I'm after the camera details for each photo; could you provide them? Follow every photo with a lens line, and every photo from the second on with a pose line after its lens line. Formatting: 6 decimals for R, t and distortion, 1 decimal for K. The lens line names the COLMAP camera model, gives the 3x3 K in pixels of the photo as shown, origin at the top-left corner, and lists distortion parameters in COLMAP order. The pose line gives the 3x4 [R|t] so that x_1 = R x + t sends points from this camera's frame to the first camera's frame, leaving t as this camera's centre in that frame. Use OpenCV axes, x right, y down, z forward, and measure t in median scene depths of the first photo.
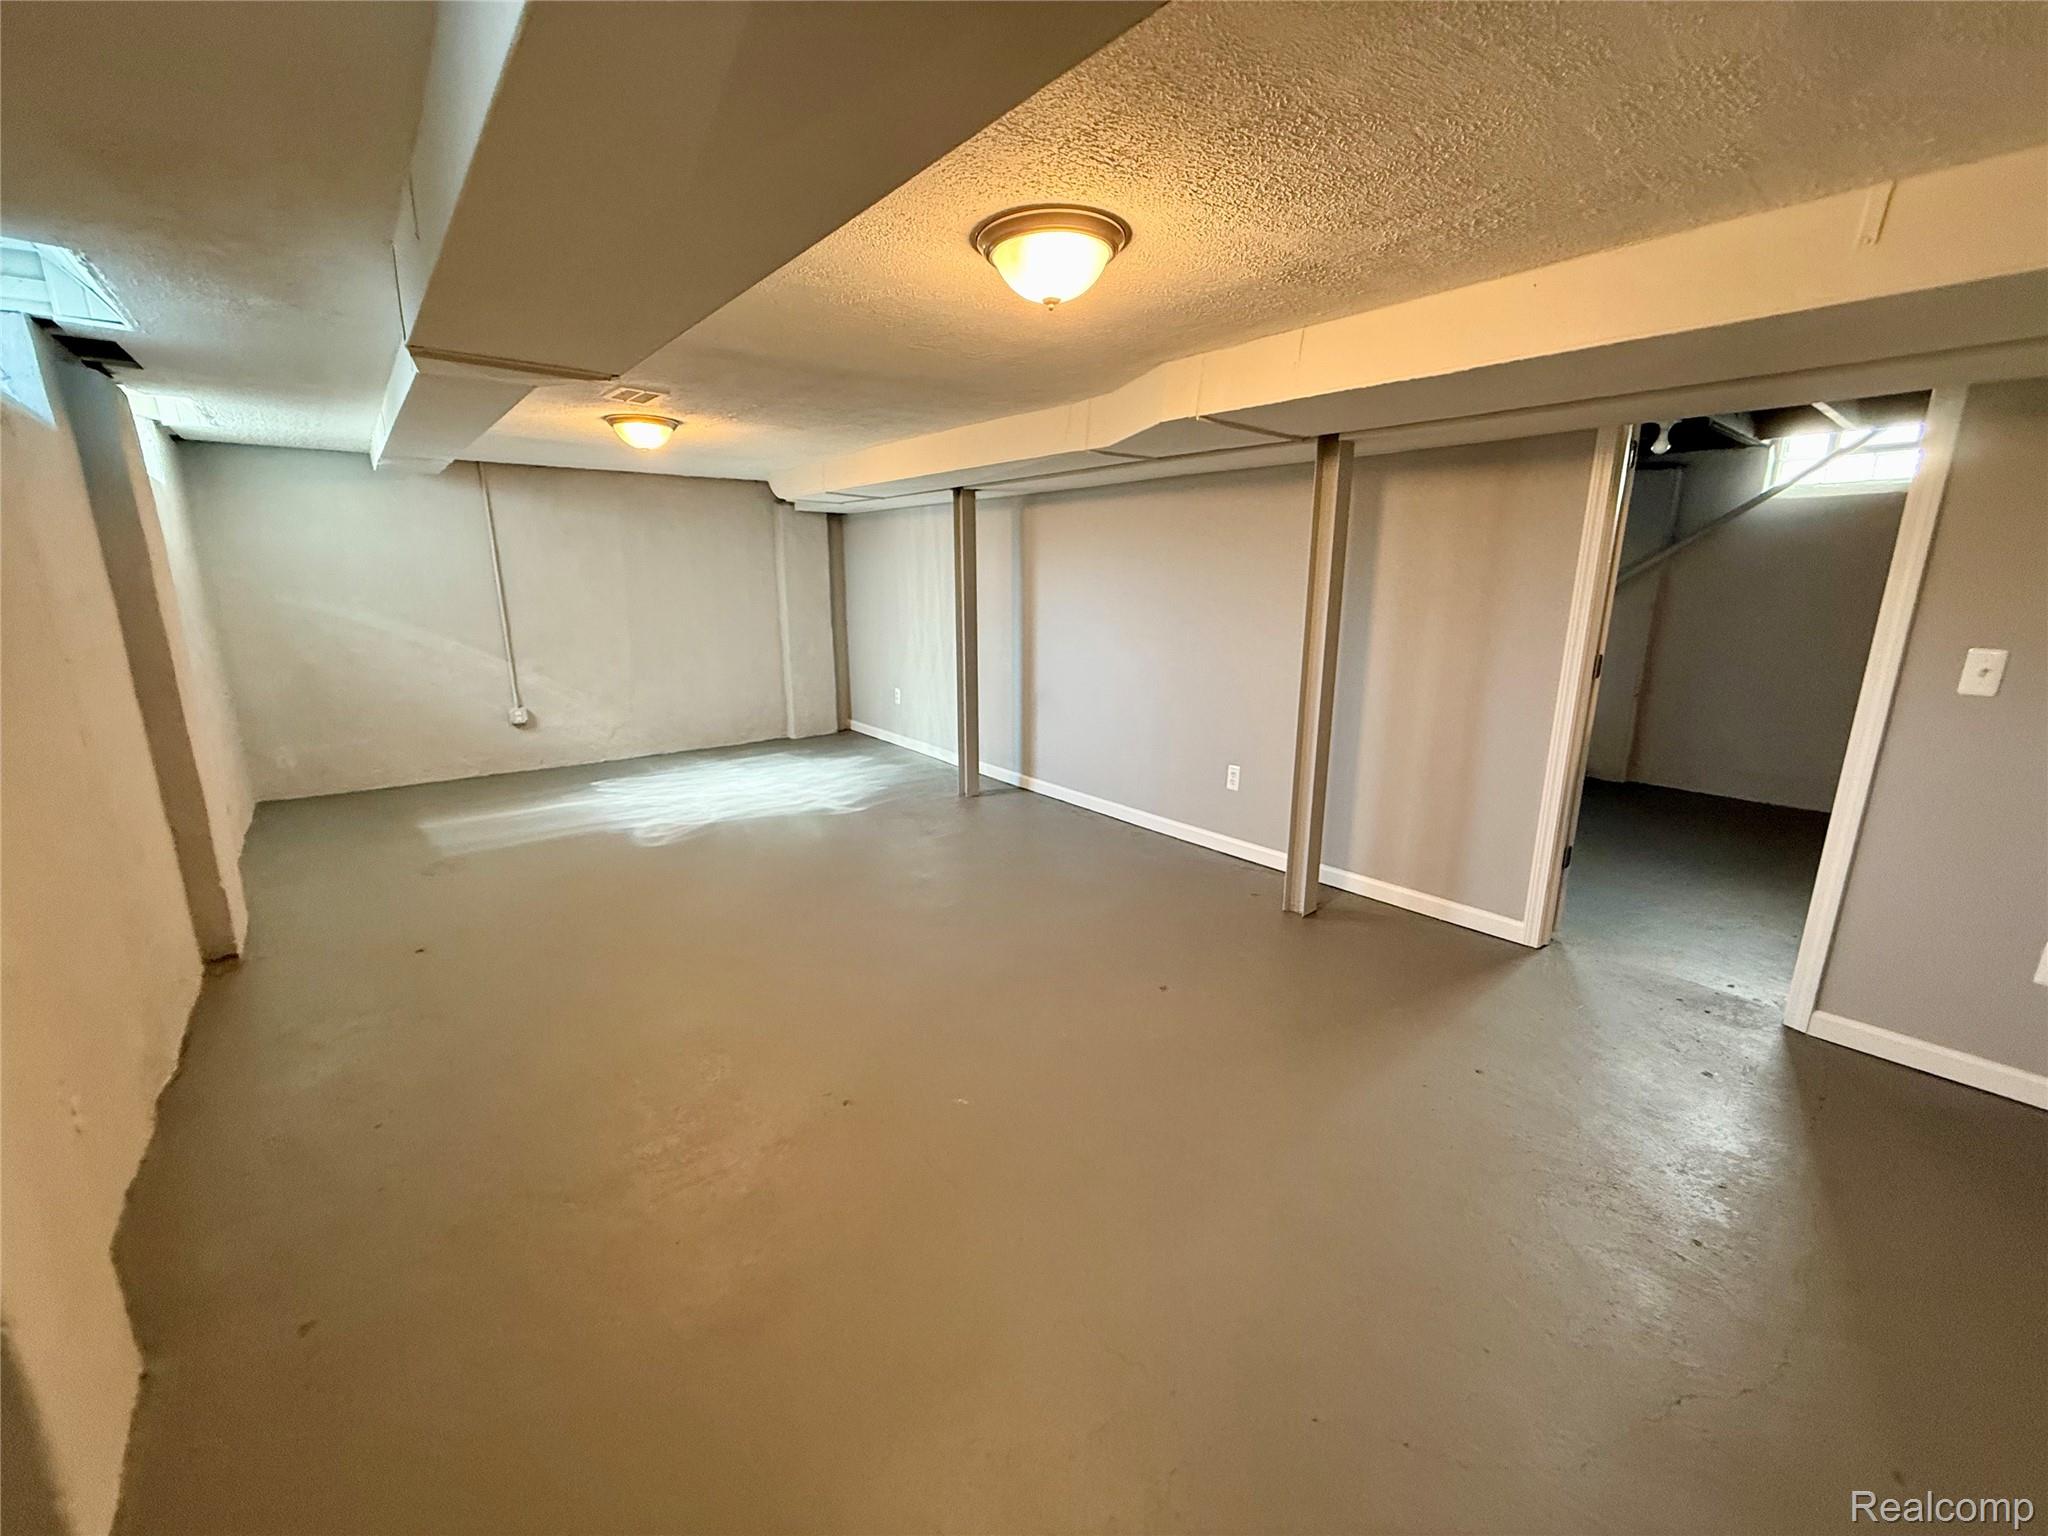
lens RADIAL K [[820.0, 0, 1025.2], [0, 820.0, 765.4], [0, 0, 1]] dist [-0.001634, 0.000831]
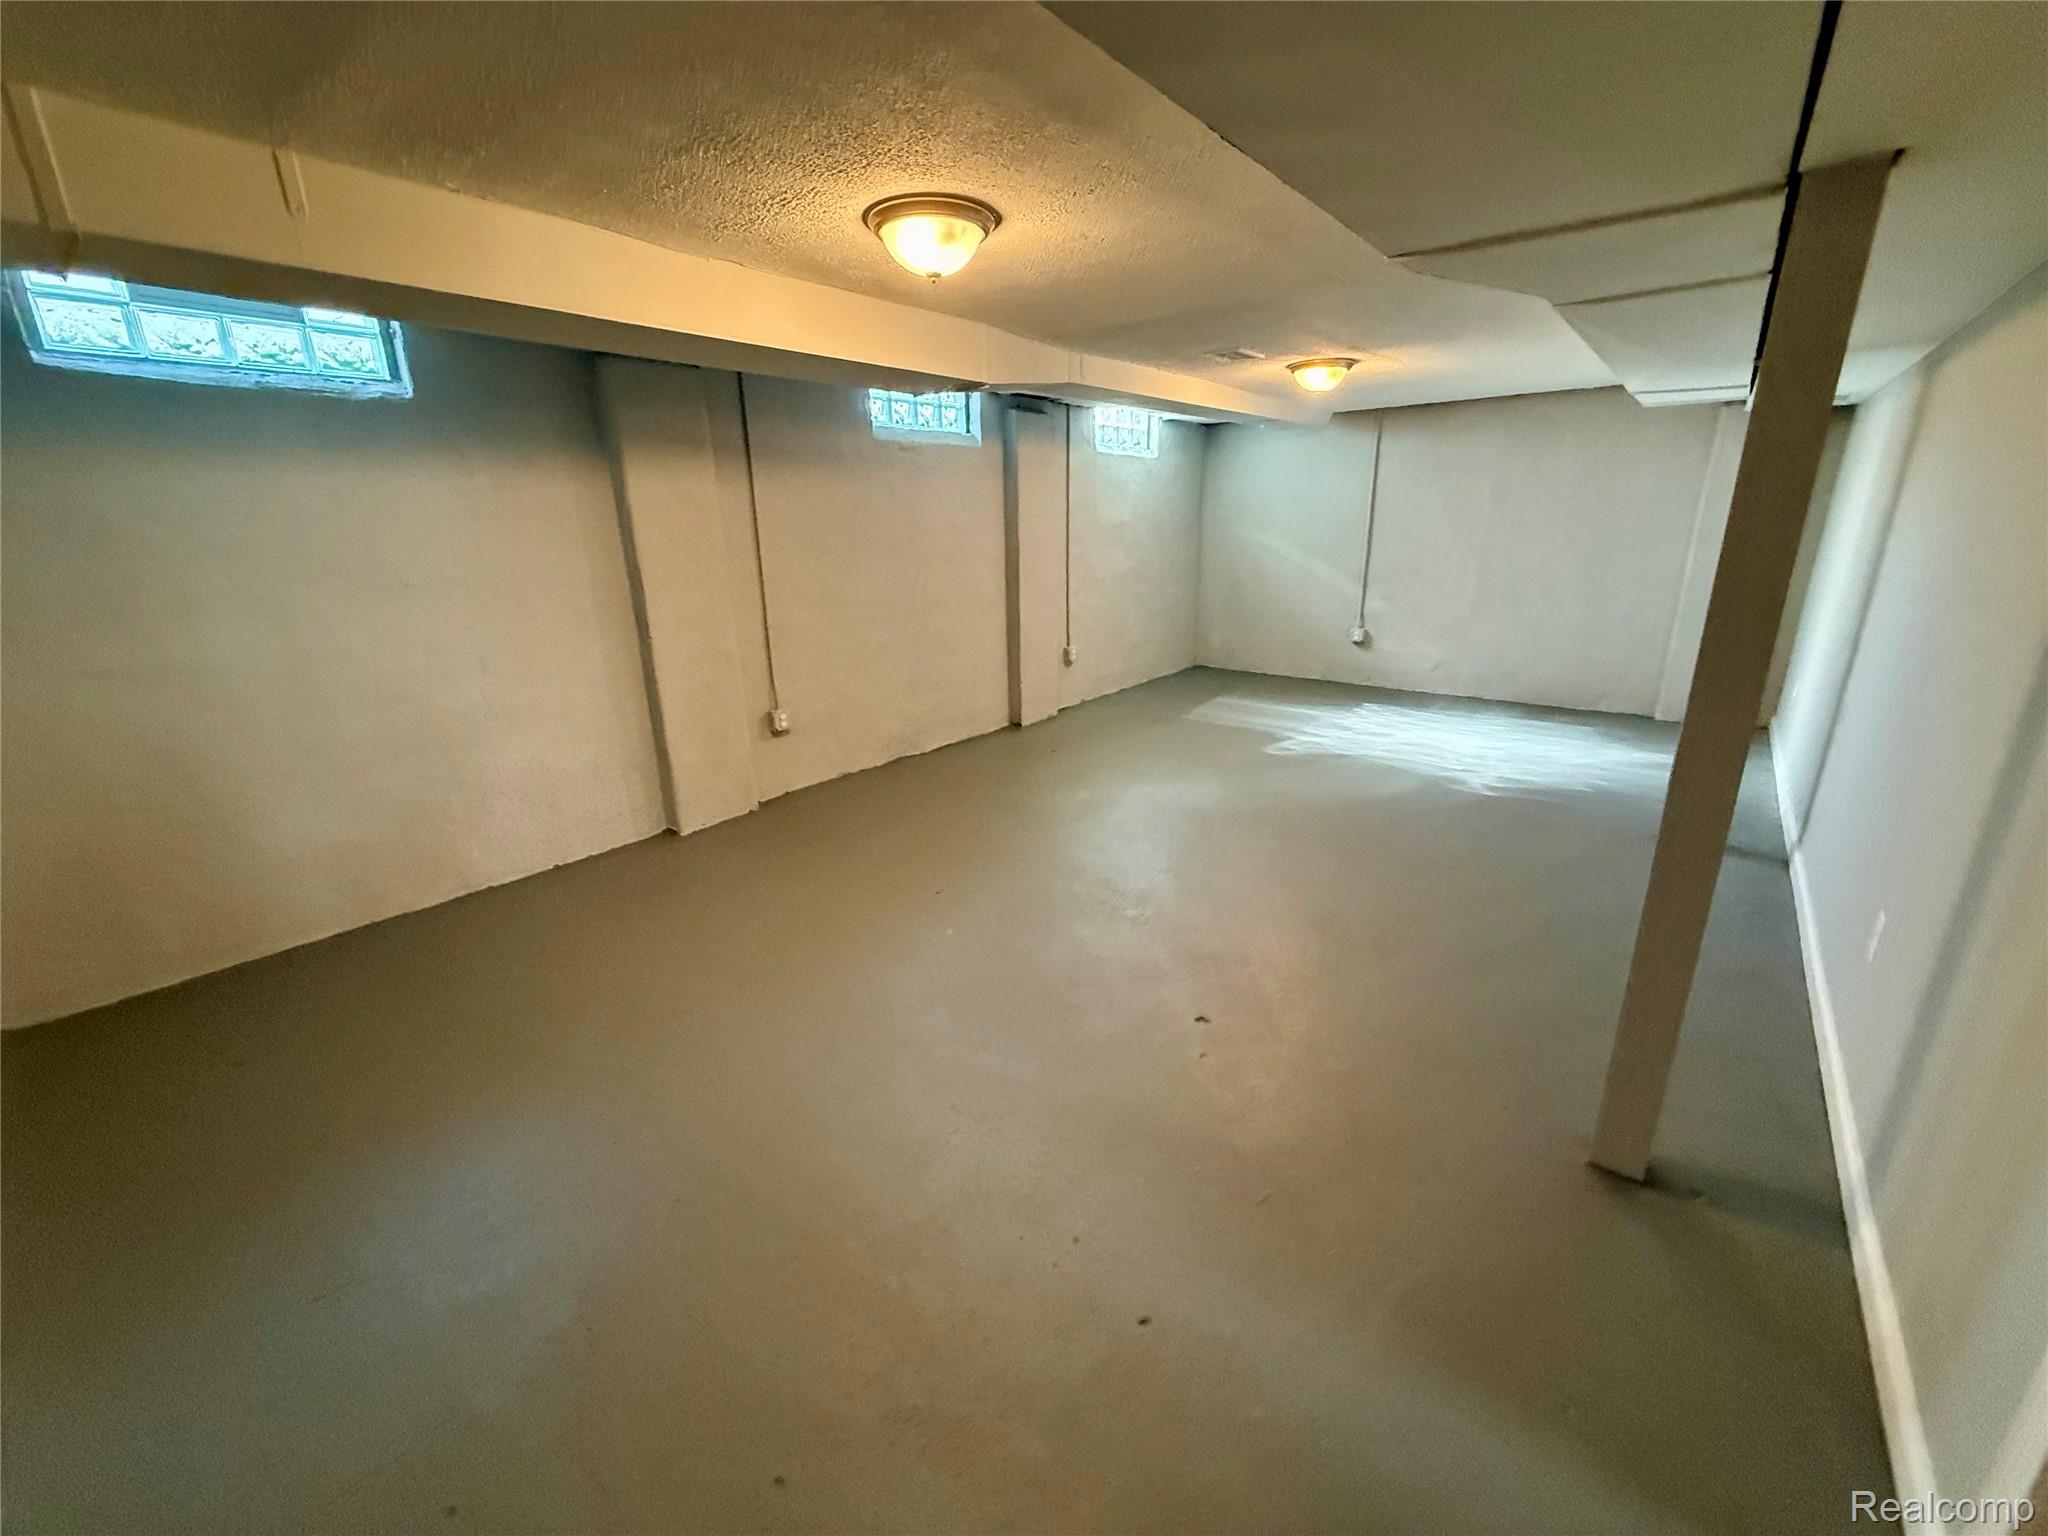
lens RADIAL K [[820.0, 0, 1023.4], [0, 820.0, 766.3], [0, 0, 1]] dist [-0.001634, 0.000831]
pose [[0.189644, 0.283380, -0.940070, 0.477358], [-0.205122, 0.947752, 0.244316, -0.078405], [0.960188, 0.146496, 0.237863, 0.334183]]
